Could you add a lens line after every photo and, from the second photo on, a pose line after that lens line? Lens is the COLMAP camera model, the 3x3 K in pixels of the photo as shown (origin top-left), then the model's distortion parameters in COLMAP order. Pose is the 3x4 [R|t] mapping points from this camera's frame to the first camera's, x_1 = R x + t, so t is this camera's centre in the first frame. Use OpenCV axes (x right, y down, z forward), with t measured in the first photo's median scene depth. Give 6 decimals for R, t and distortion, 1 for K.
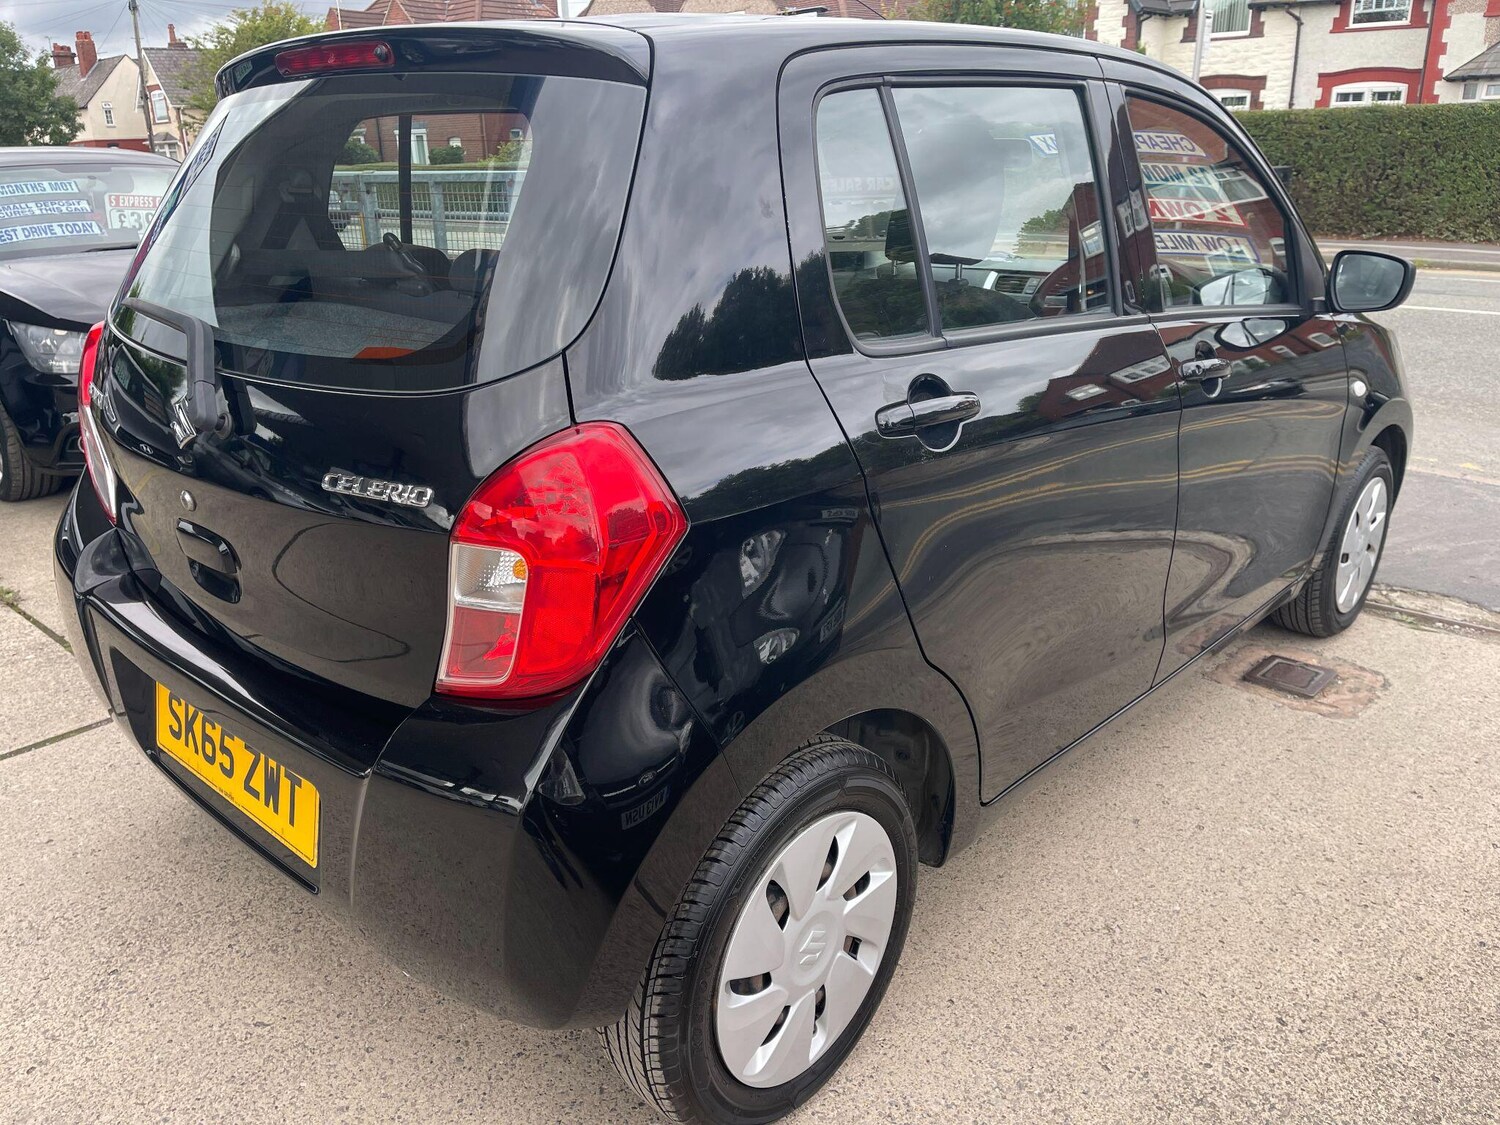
lens RADIAL K [[1131.6, 0, 722.6], [0, 1131.6, 571.0], [0, 0, 1]] dist [0.117776, -0.156355]
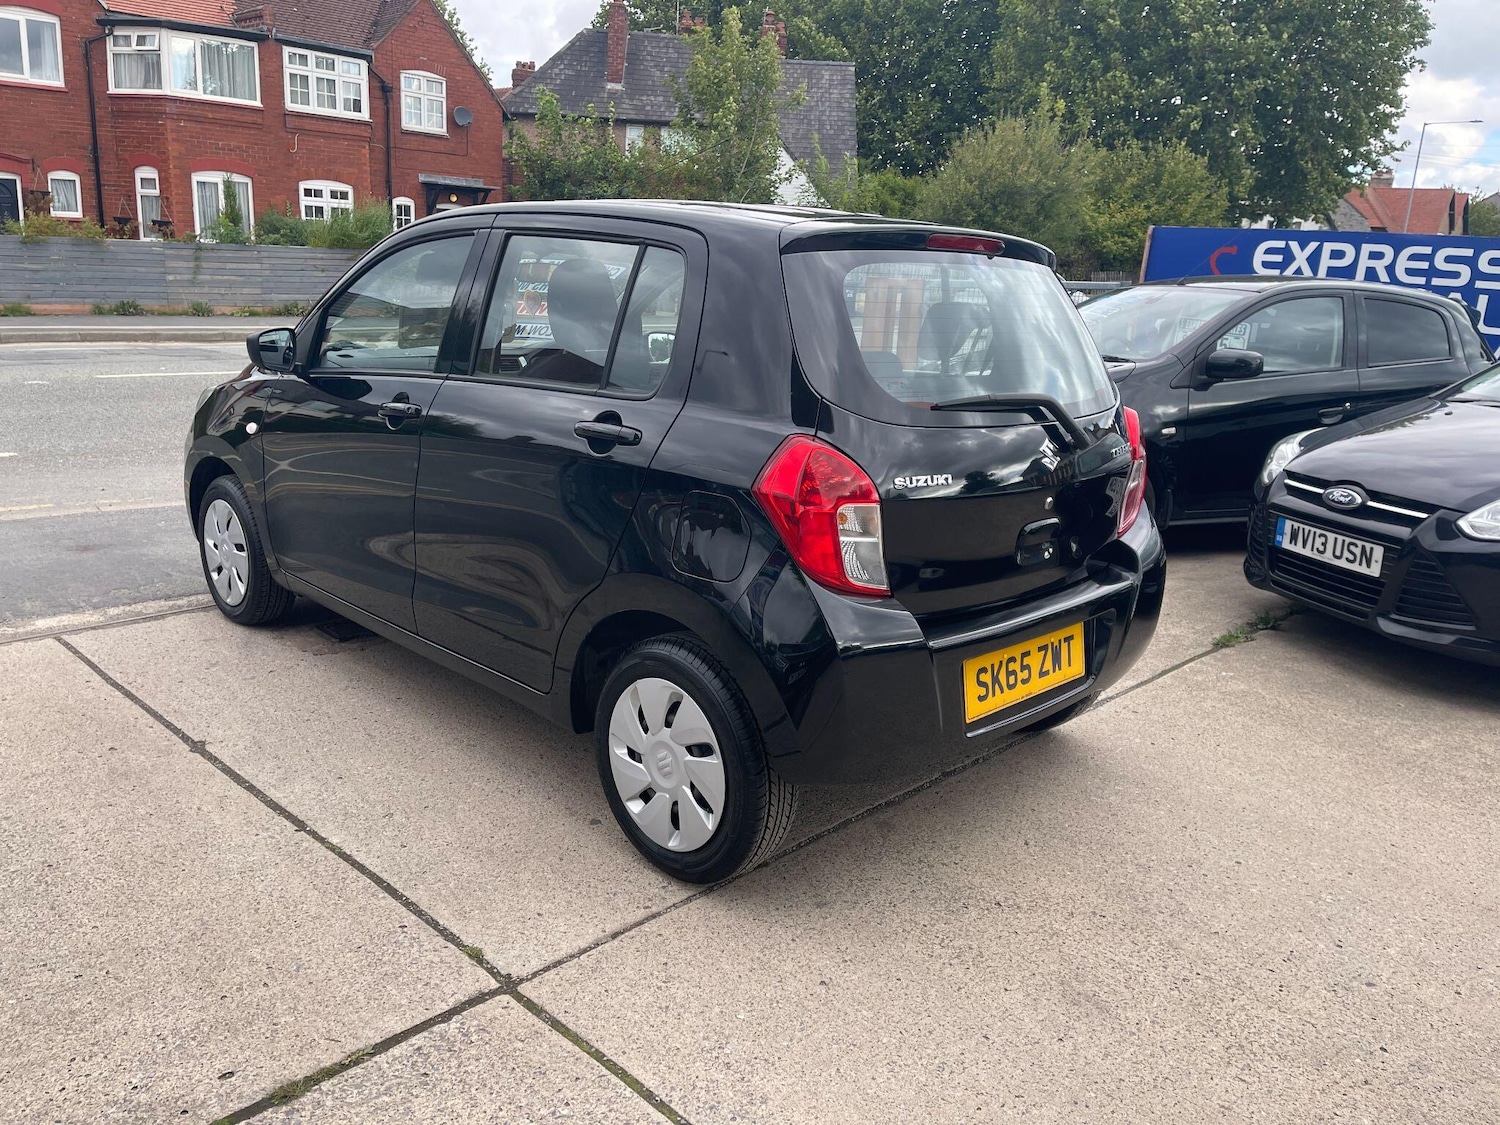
lens RADIAL K [[1139.4, 0, 743.4], [0, 1139.4, 542.4], [0, 0, 1]] dist [0.105676, -0.146343]
pose [[0.022710, -0.221715, 0.974847, -1.035002], [0.290674, 0.934438, 0.205753, -0.235866], [-0.956553, 0.278690, 0.085668, 0.632955]]
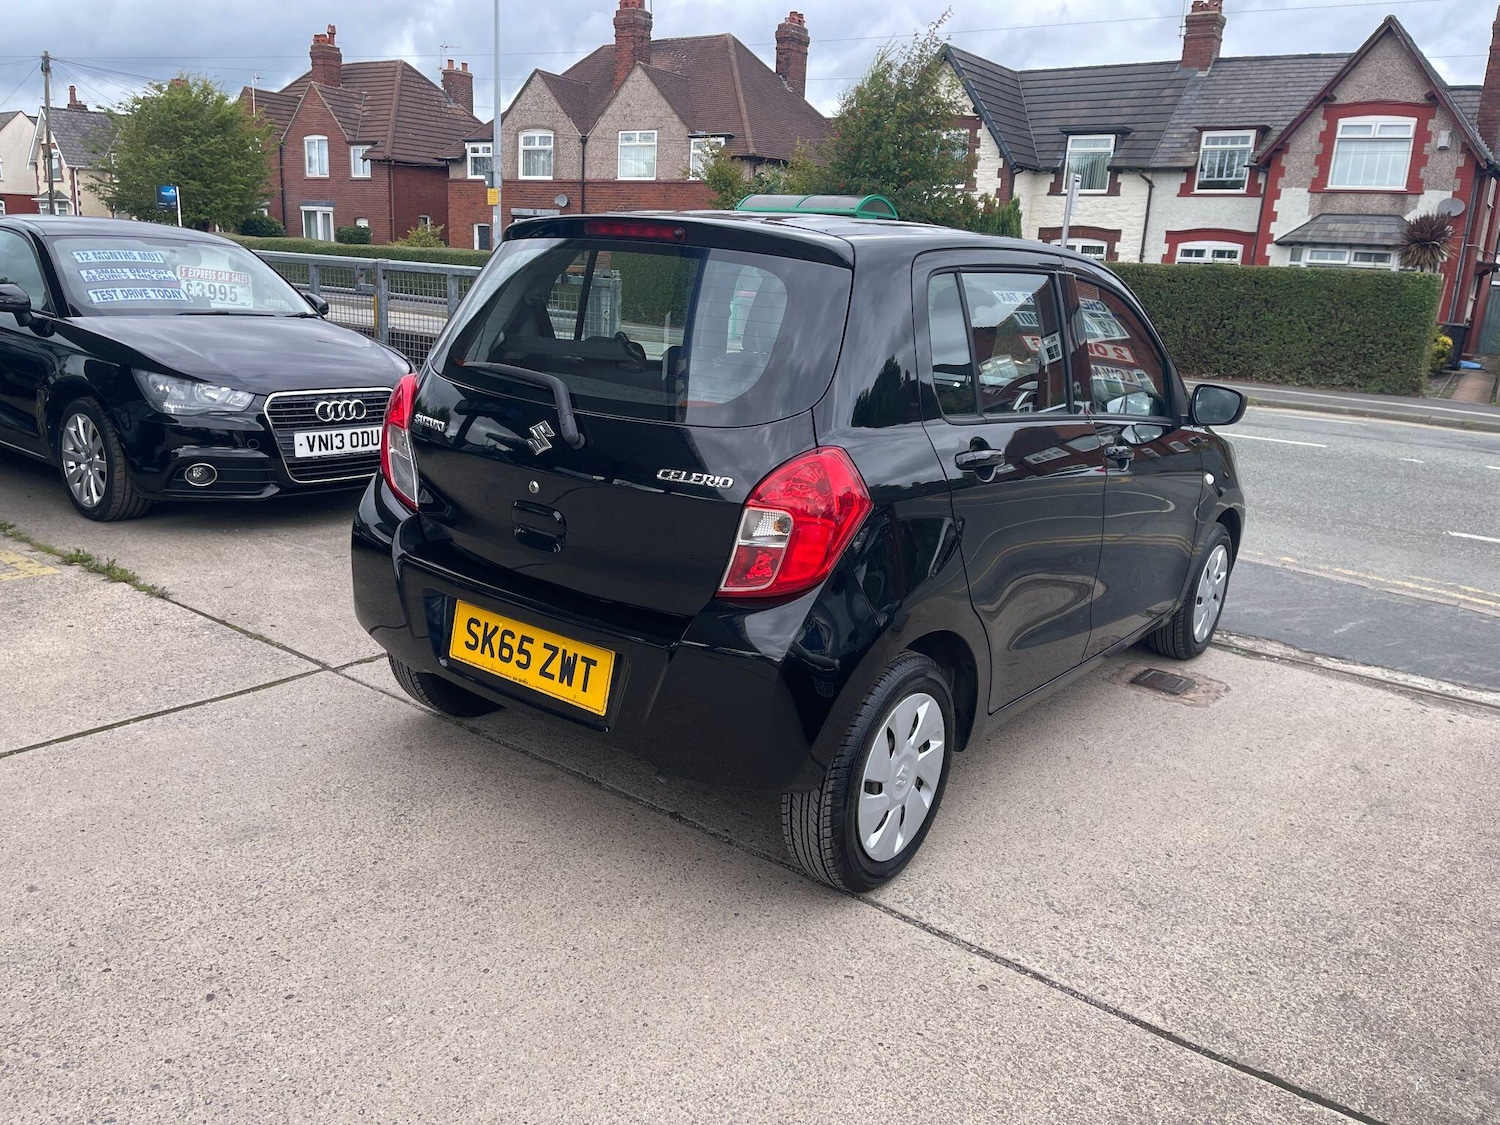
lens RADIAL K [[1139.2, 0, 729.5], [0, 1139.2, 557.9], [0, 0, 1]] dist [0.107164, -0.151974]
pose [[0.992032, 0.049249, 0.115964, -0.181764], [-0.038258, 0.994725, -0.095171, 0.088685], [-0.120040, 0.089977, 0.988683, -0.304295]]
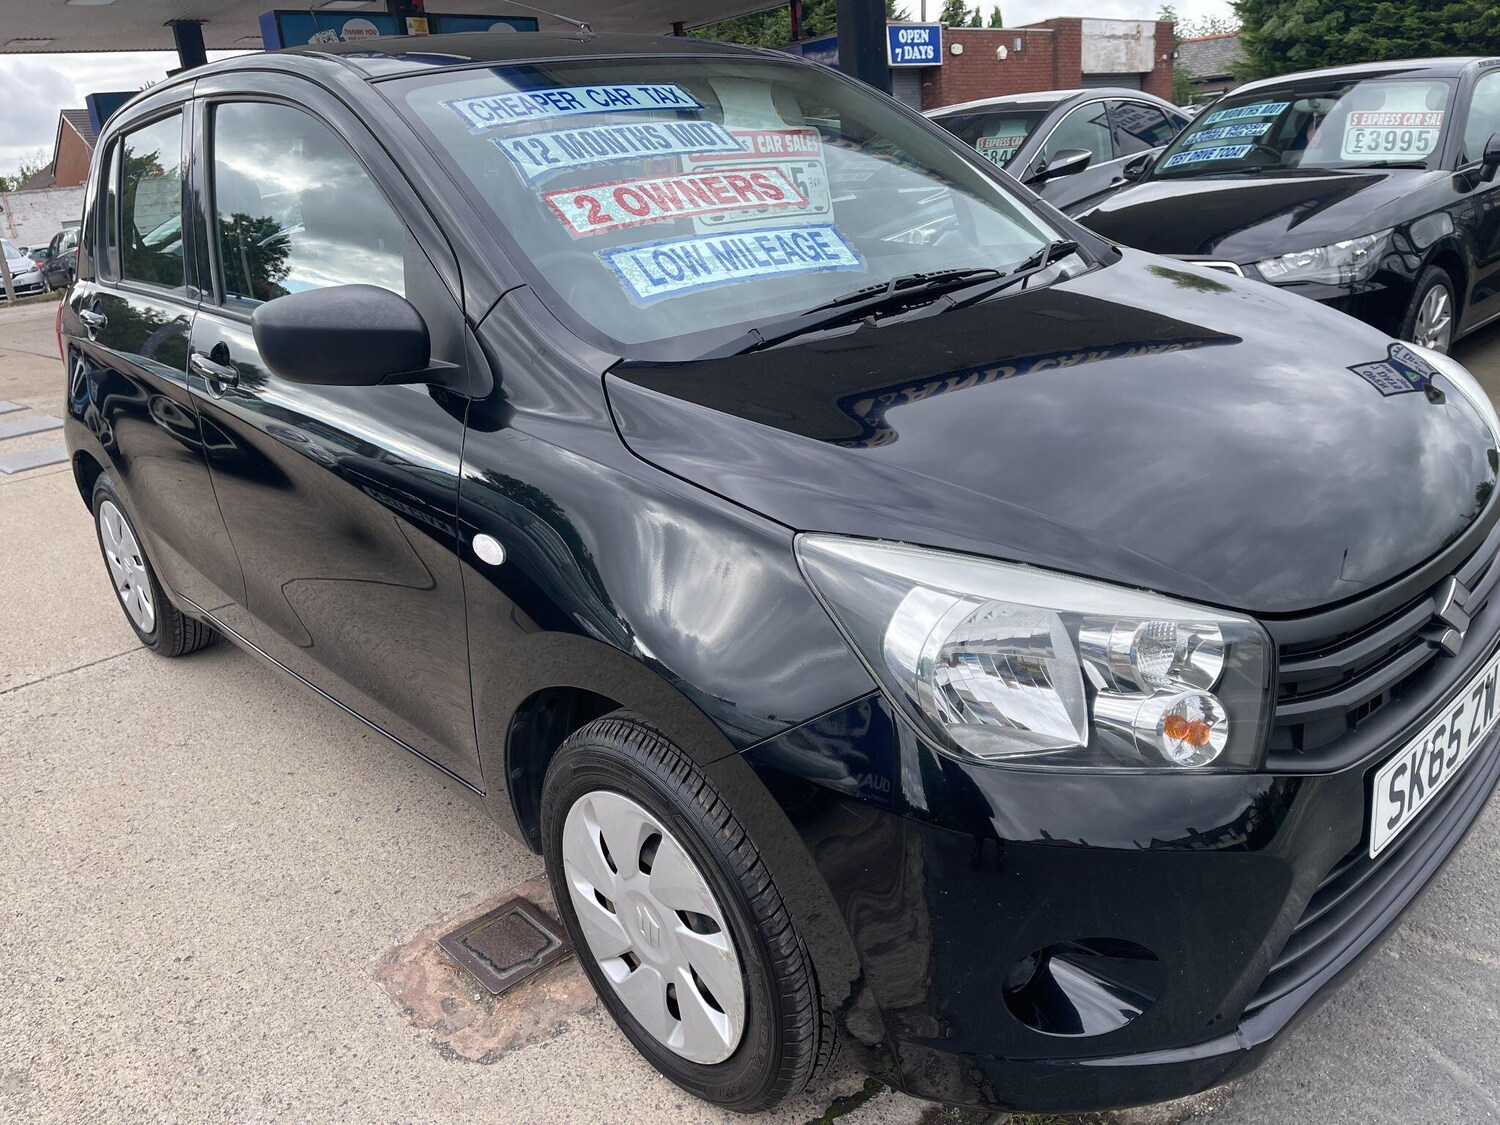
lens RADIAL K [[1131.6, 0, 722.6], [0, 1131.6, 571.0], [0, 0, 1]] dist [0.117776, -0.156355]
pose [[-0.086283, 0.349221, -0.933059, 0.932100], [-0.250132, 0.898960, 0.359589, -0.329541], [0.964360, 0.264414, 0.009787, 0.976317]]
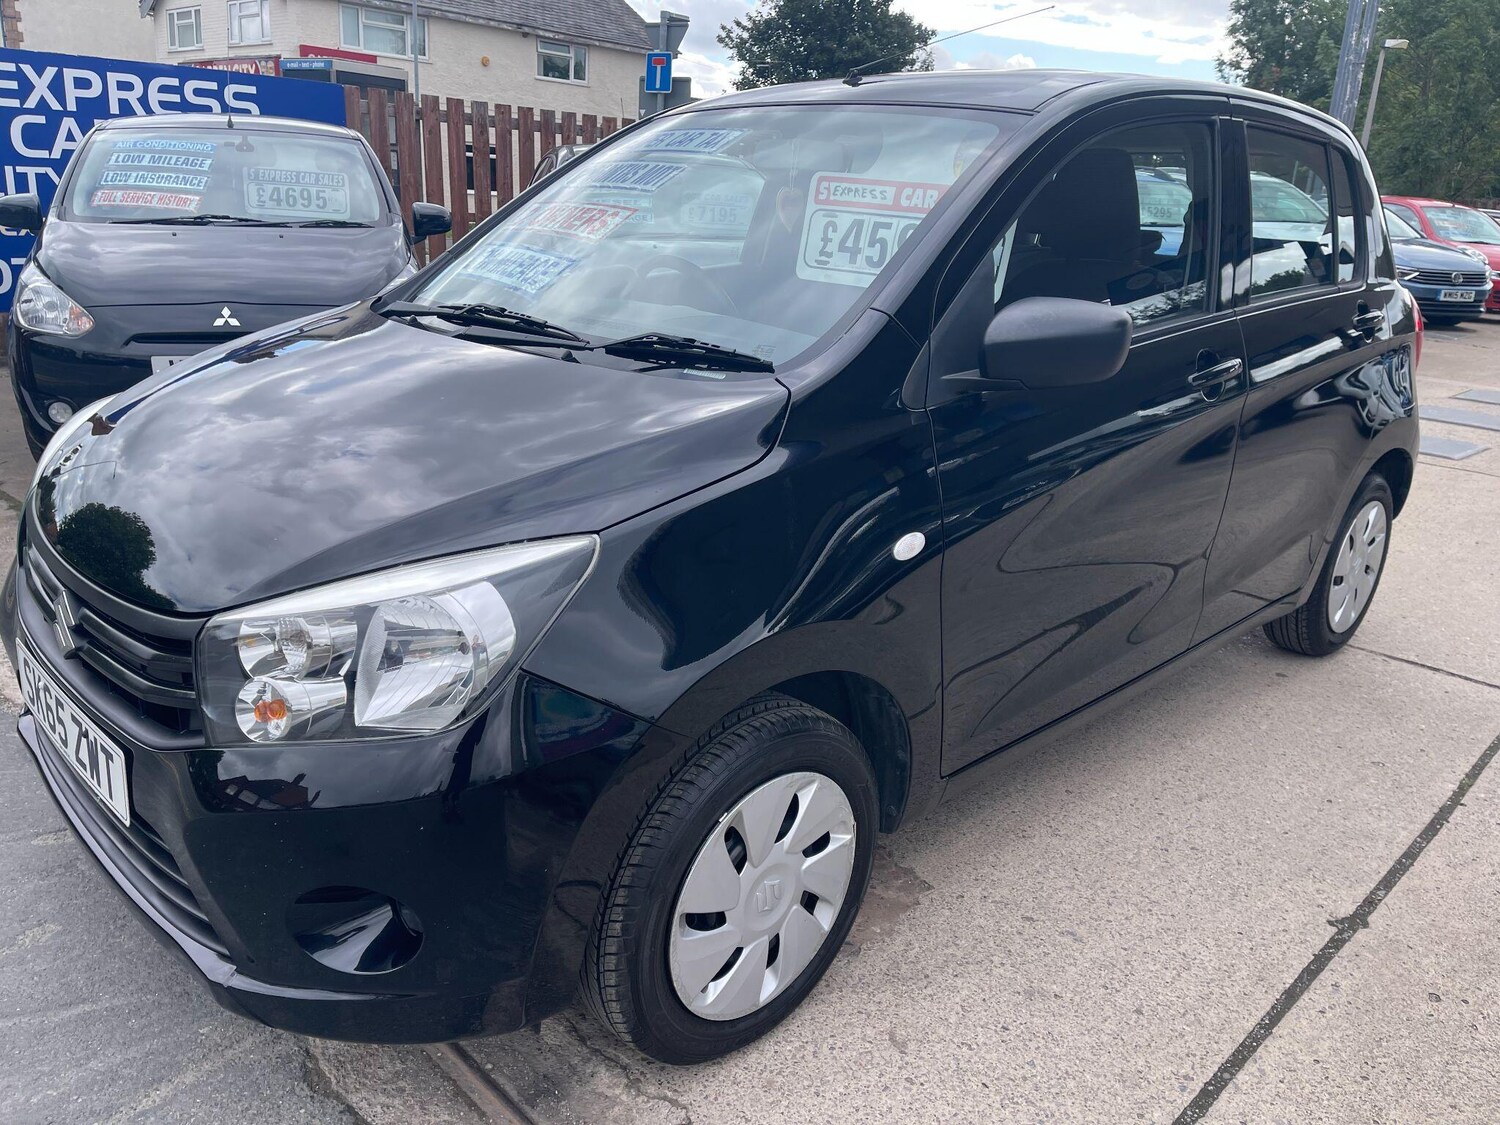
lens RADIAL K [[1131.4, 0, 747.4], [0, 1131.4, 556.5], [0, 0, 1]] dist [0.132002, -0.185358]
pose [[-0.998913, -0.041942, 0.020357, 0.207470], [-0.020683, 0.790010, 0.612745, -0.565918], [-0.041782, 0.611658, -0.790018, 1.610962]]
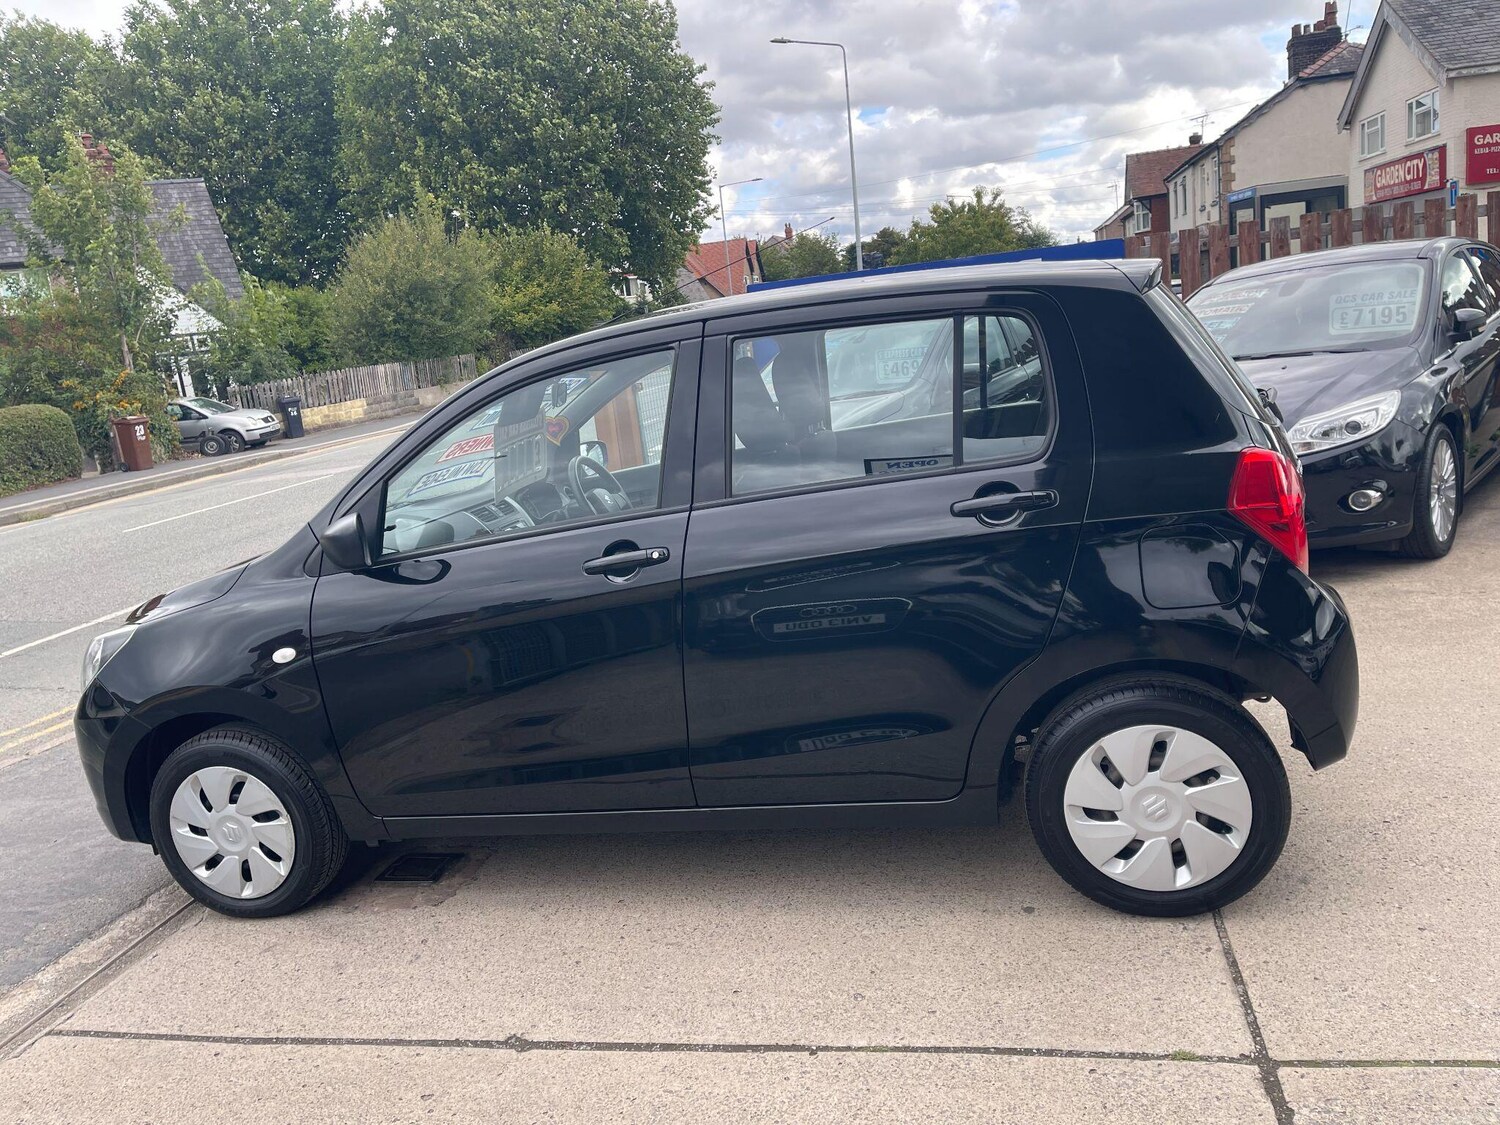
lens RADIAL K [[1139.4, 0, 743.4], [0, 1139.4, 542.4], [0, 0, 1]] dist [0.105676, -0.146343]
pose [[-0.493604, -0.084779, 0.865545, -0.830963], [0.414466, 0.852019, 0.319815, -0.468707], [-0.764574, 0.516601, -0.385422, 1.216082]]
